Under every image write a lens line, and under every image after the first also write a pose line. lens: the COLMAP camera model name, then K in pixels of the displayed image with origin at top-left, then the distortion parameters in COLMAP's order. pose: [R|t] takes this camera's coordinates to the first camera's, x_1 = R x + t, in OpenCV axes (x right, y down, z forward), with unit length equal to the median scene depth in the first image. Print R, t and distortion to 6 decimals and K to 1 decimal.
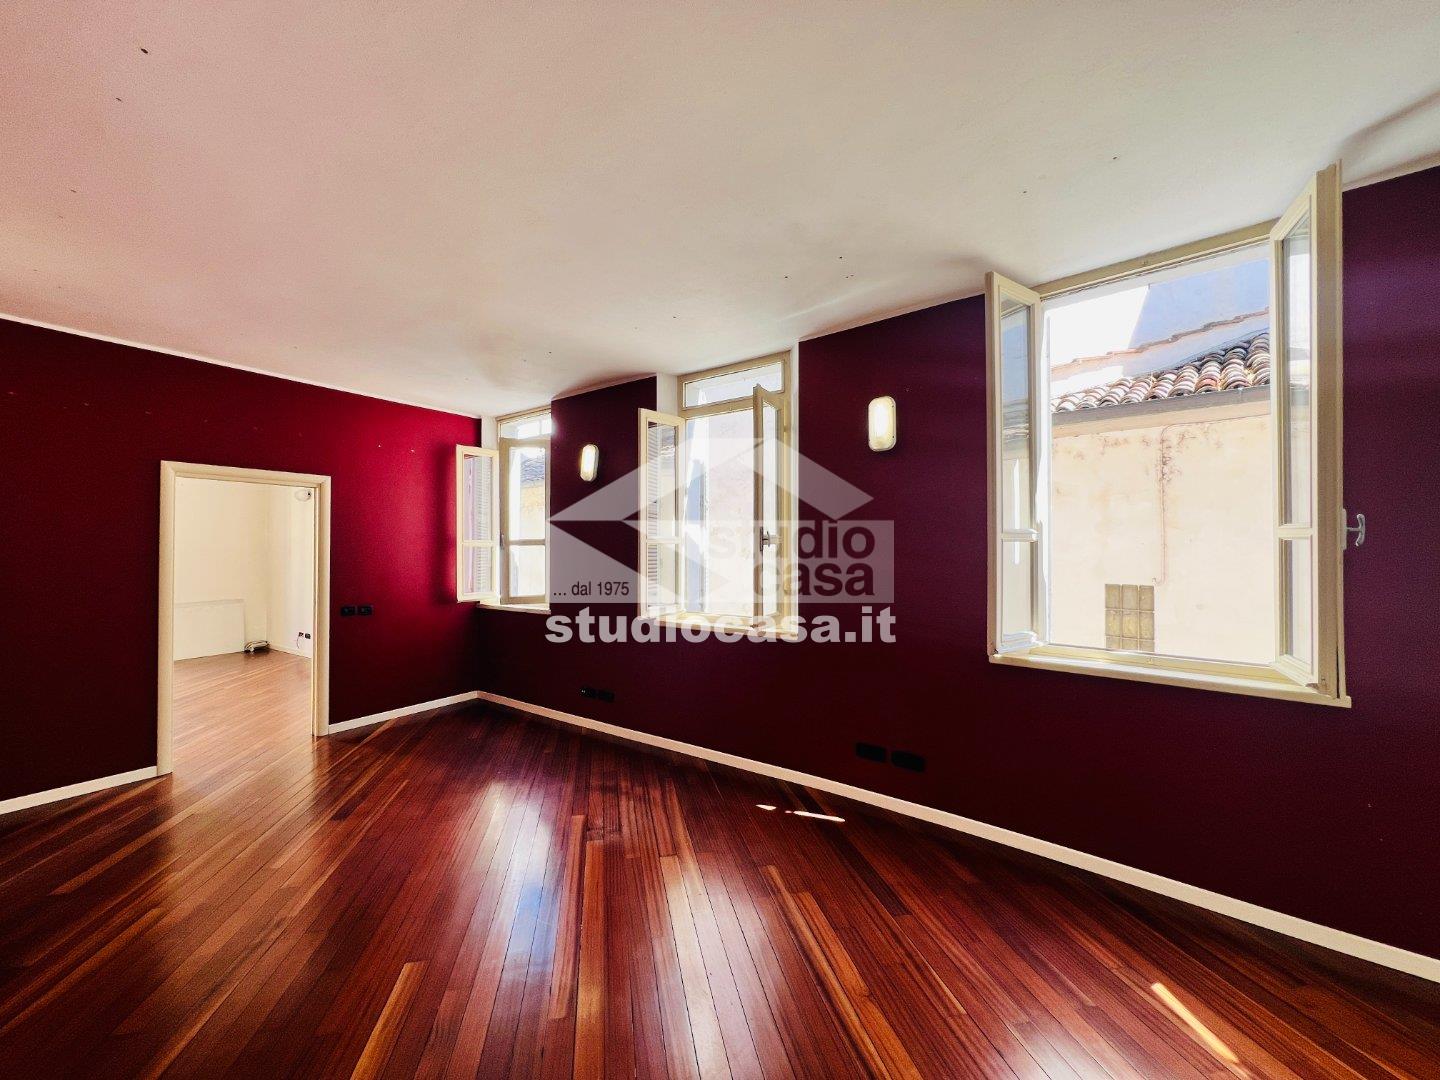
lens RADIAL K [[573.3, 0, 720.0], [0, 573.3, 540.0], [0, 0, 1]] dist [-0.001617, 0.000127]
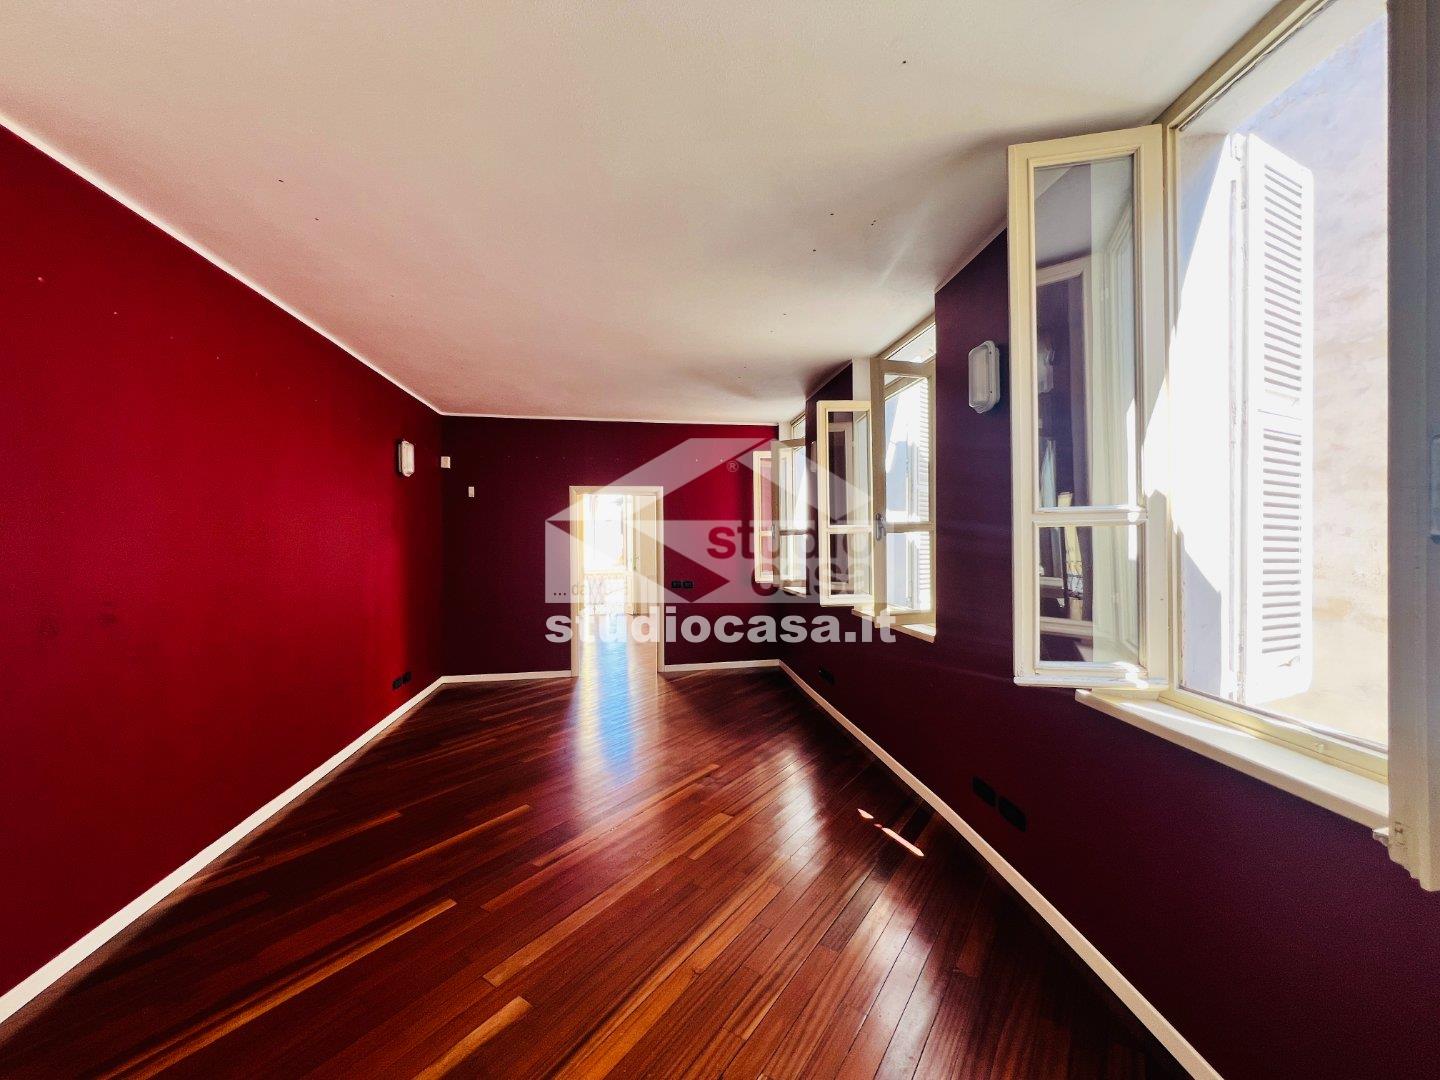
lens RADIAL K [[573.3, 0, 720.0], [0, 573.3, 540.0], [0, 0, 1]] dist [-0.001617, 0.000127]
pose [[0.695253, -0.002012, -0.718762, 0.578781], [0.019066, 0.999696, 0.015644, -0.000043], [0.718512, -0.024581, 0.695080, 0.187245]]
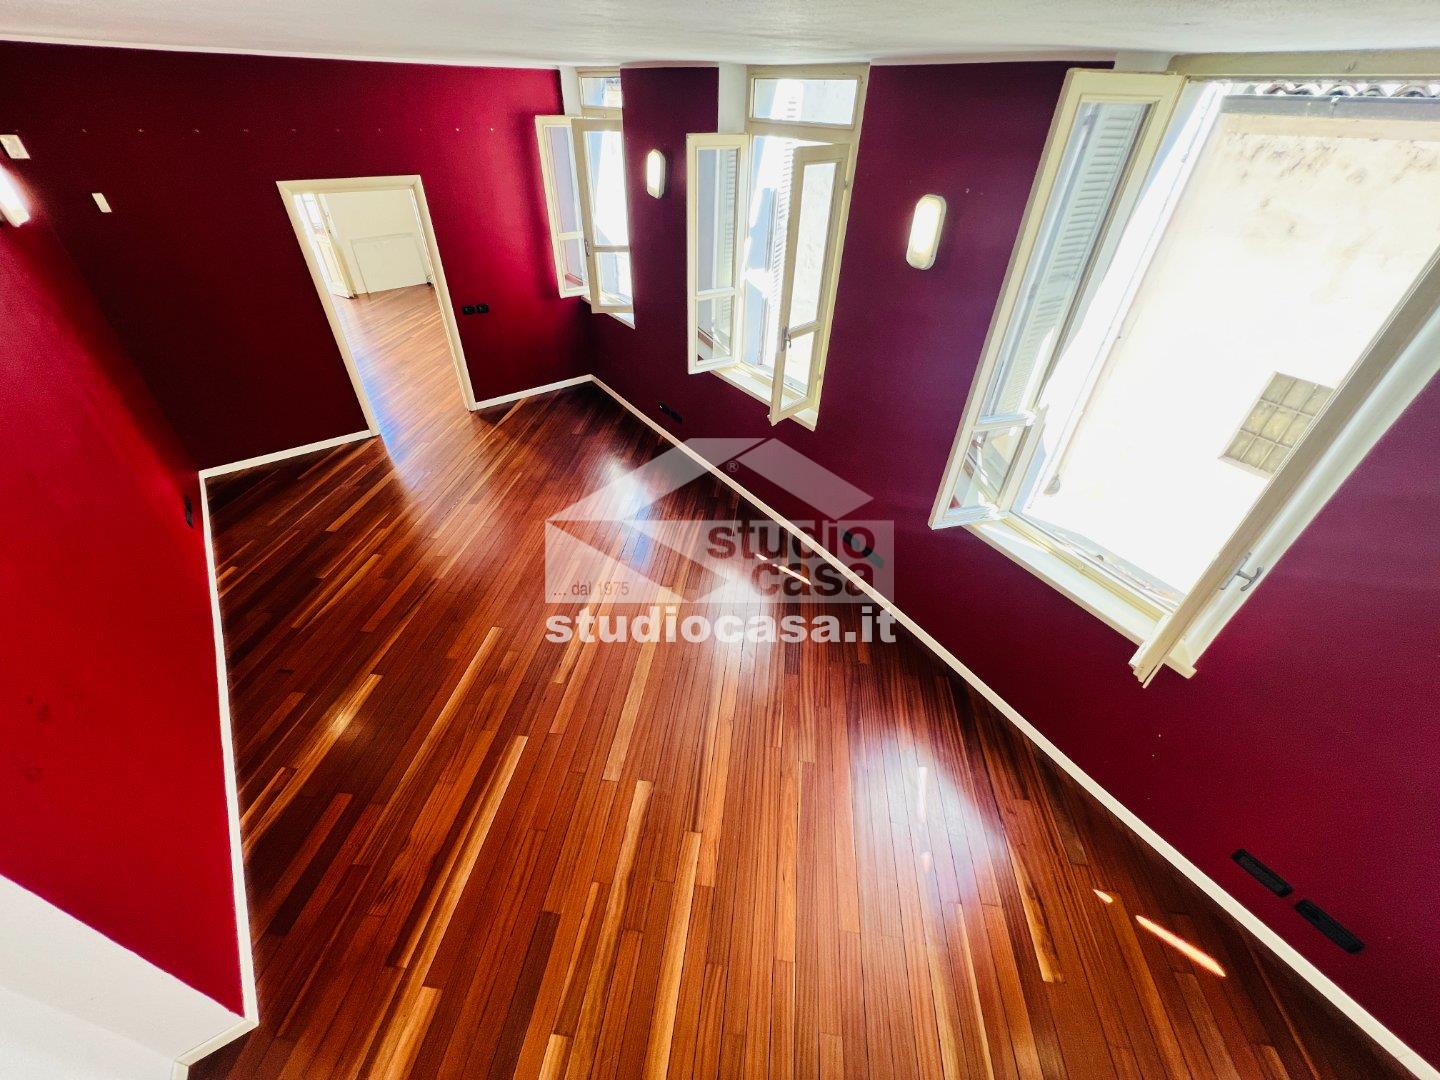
lens RADIAL K [[573.3, 0, 720.0], [0, 573.3, 540.0], [0, 0, 1]] dist [-0.001617, 0.000127]
pose [[0.949544, 0.215144, -0.228211, 0.276807], [-0.027256, 0.781484, 0.623329, -0.354326], [0.312448, -0.585658, 0.747918, 0.037124]]
